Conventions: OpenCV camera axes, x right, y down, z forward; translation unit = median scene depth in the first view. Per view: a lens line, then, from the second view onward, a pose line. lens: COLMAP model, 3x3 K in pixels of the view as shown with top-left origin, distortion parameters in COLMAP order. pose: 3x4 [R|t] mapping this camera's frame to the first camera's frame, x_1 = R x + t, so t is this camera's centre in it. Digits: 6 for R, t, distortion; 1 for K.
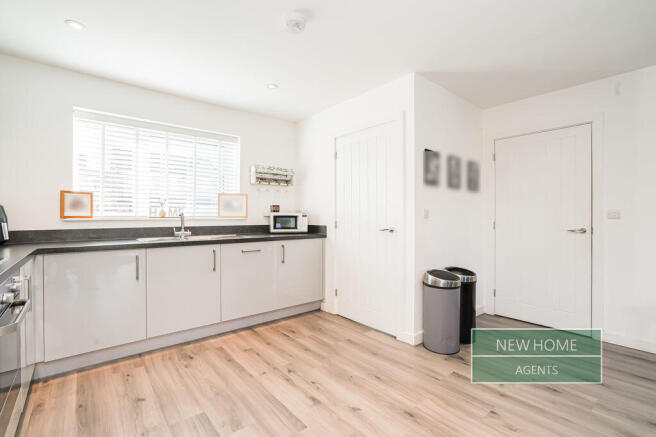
lens RADIAL K [[301.3, 0, 325.5], [0, 301.3, 218.6], [0, 0, 1]] dist [-0.011803, 0.001551]
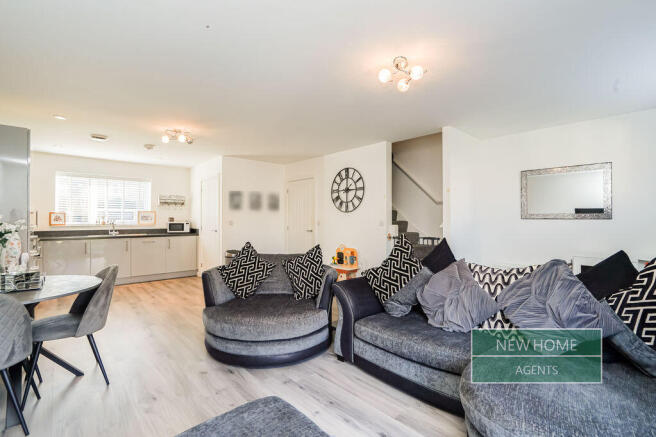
lens RADIAL K [[301.3, 0, 330.5], [0, 301.3, 218.9], [0, 0, 1]] dist [-0.011803, 0.001551]
pose [[0.999601, -0.000685, 0.028246, 0.787939], [0.000876, 0.999977, -0.006739, -0.024423], [-0.028241, 0.006761, 0.999578, -0.881694]]
